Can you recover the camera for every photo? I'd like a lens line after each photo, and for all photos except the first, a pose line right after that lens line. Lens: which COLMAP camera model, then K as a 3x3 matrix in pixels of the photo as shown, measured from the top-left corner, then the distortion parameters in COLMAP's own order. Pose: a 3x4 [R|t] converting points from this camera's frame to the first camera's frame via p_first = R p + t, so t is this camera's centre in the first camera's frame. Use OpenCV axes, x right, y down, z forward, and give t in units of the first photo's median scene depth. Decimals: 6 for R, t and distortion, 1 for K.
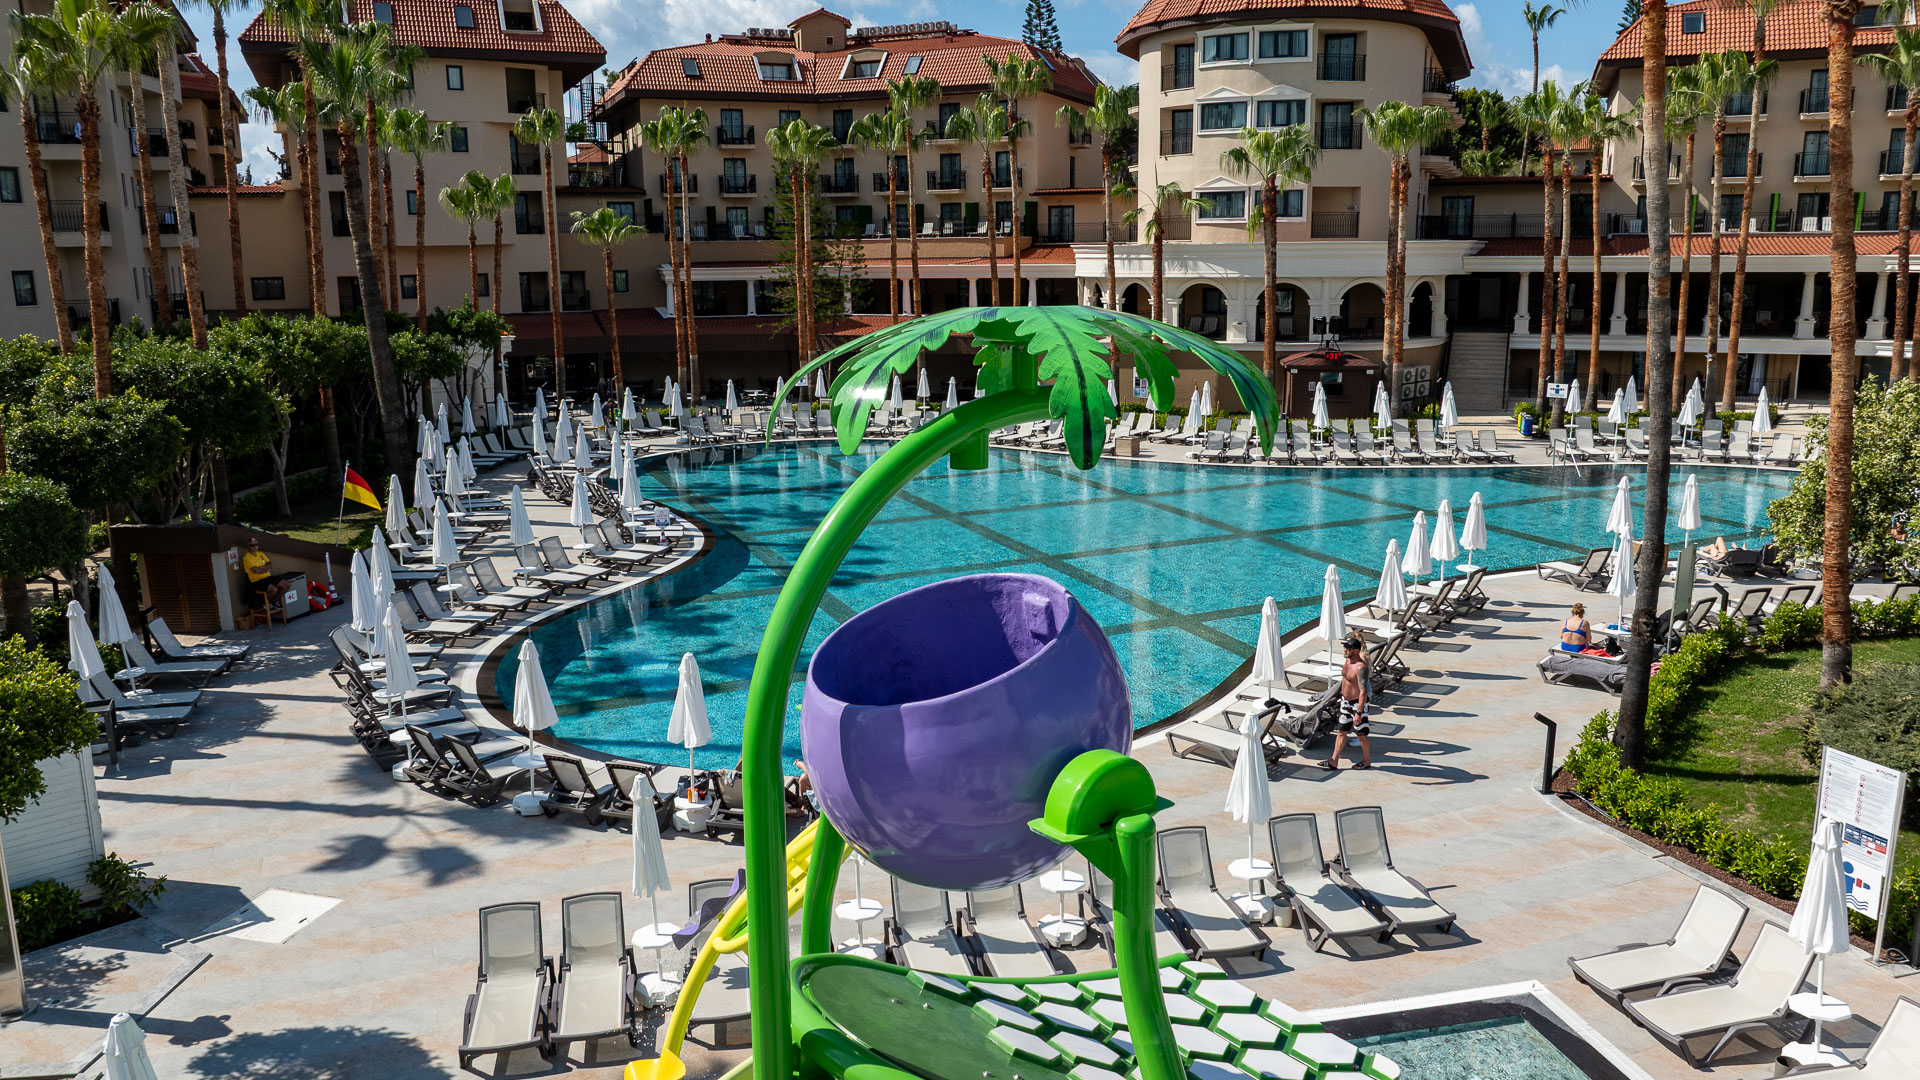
lens RADIAL K [[1348.1, 0, 966.2], [0, 1348.1, 544.3], [0, 0, 1]] dist [-0.043742, 0.015074]
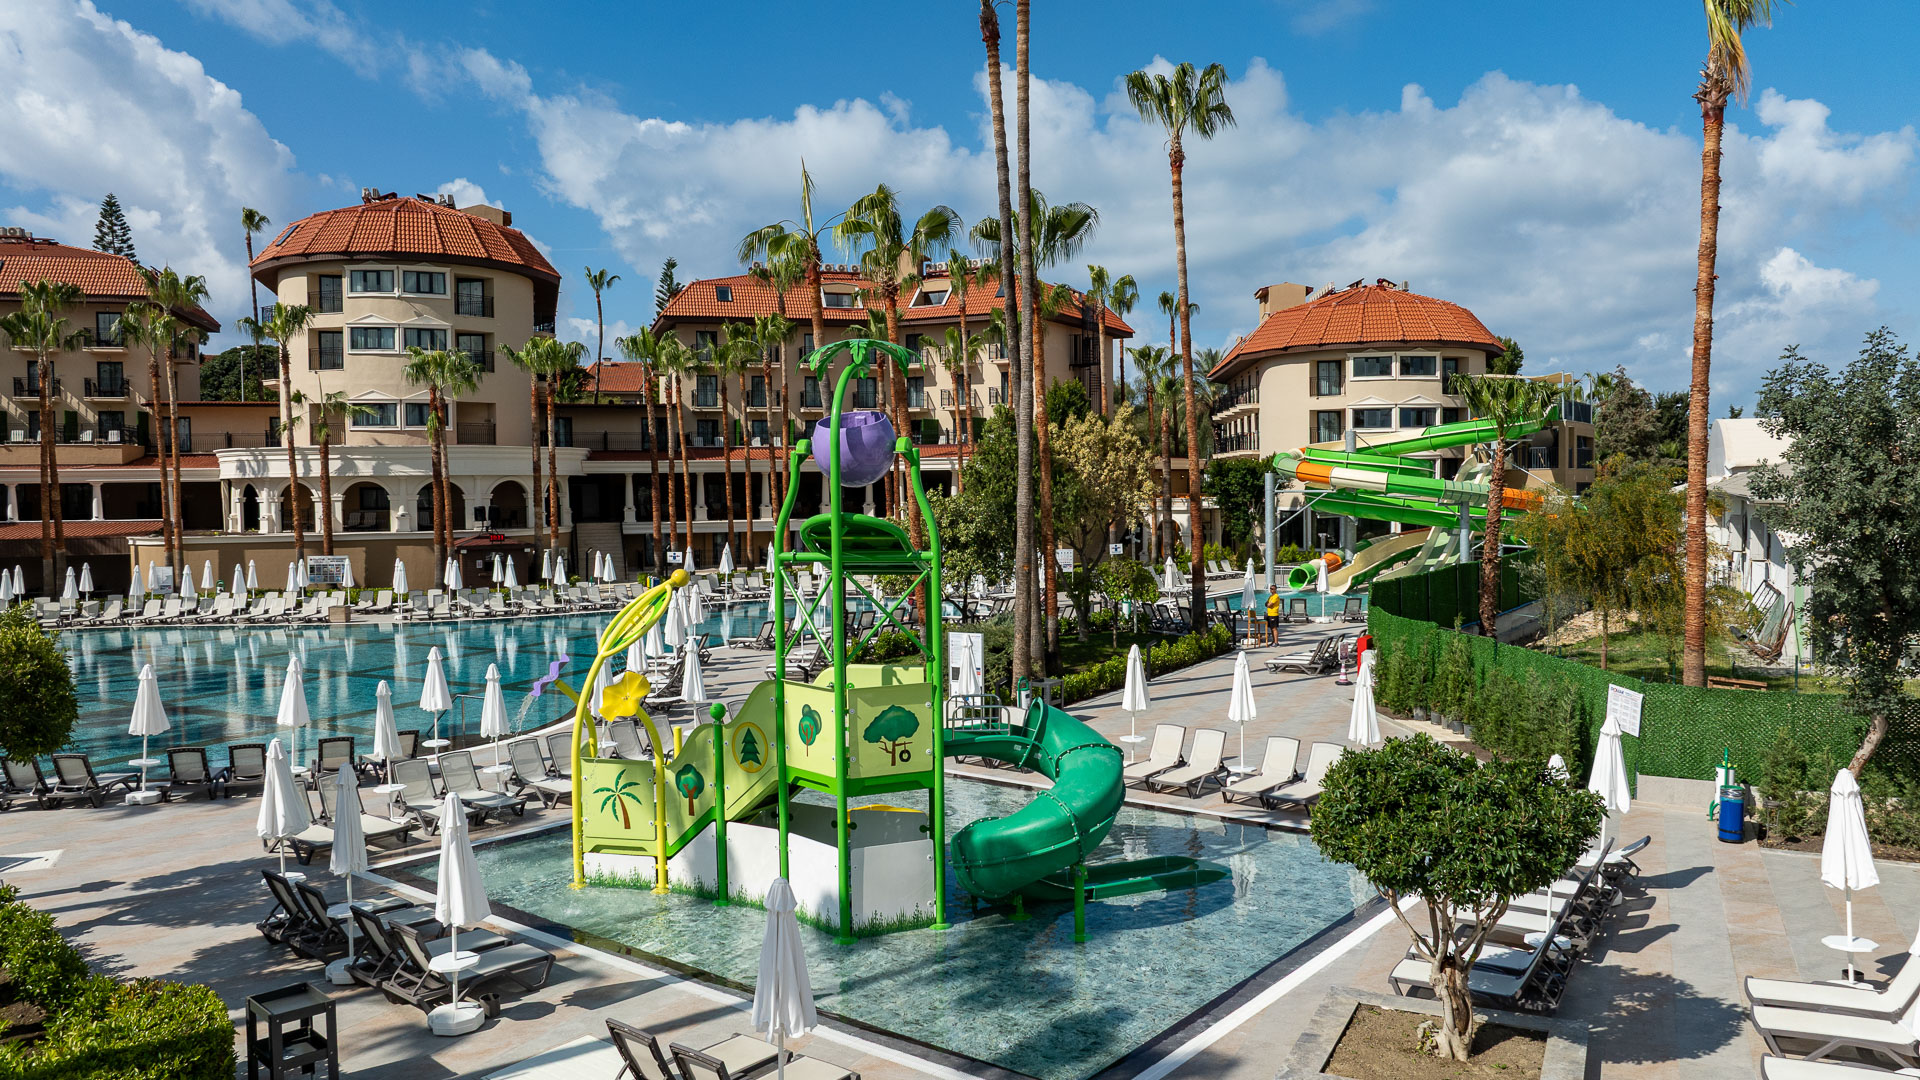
lens RADIAL K [[1348.1, 0, 959.0], [0, 1348.1, 538.3], [0, 0, 1]] dist [-0.043742, 0.015074]
pose [[0.768920, -0.021546, 0.638982, -0.155316], [0.136622, 0.981884, -0.131296, 0.065615], [-0.624577, 0.188255, 0.757933, -0.144165]]
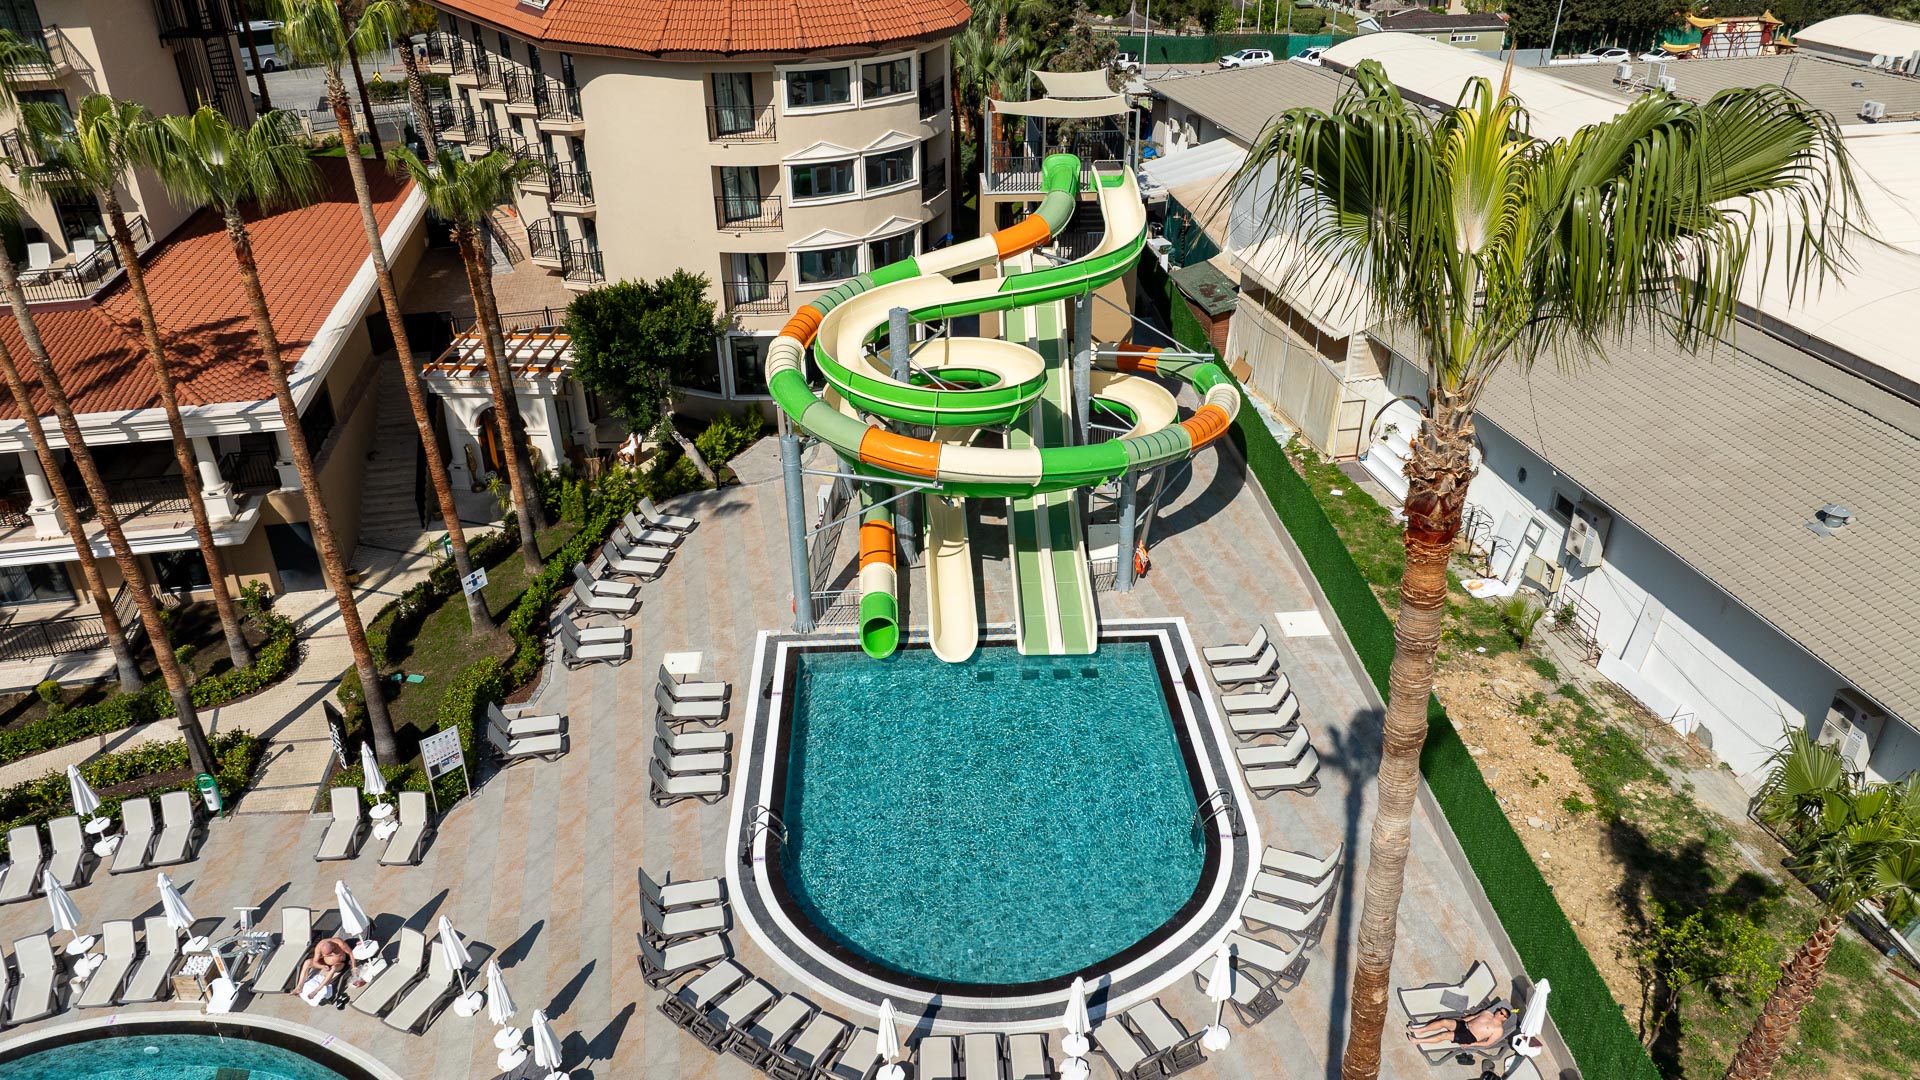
lens RADIAL K [[1348.1, 0, 949.5], [0, 1348.1, 538.8], [0, 0, 1]] dist [-0.043742, 0.015074]
pose [[0.205263, -0.461777, 0.862919, 0.251345], [0.219250, 0.880980, 0.419290, -0.282659], [-0.953833, 0.103130, 0.282077, 0.303602]]
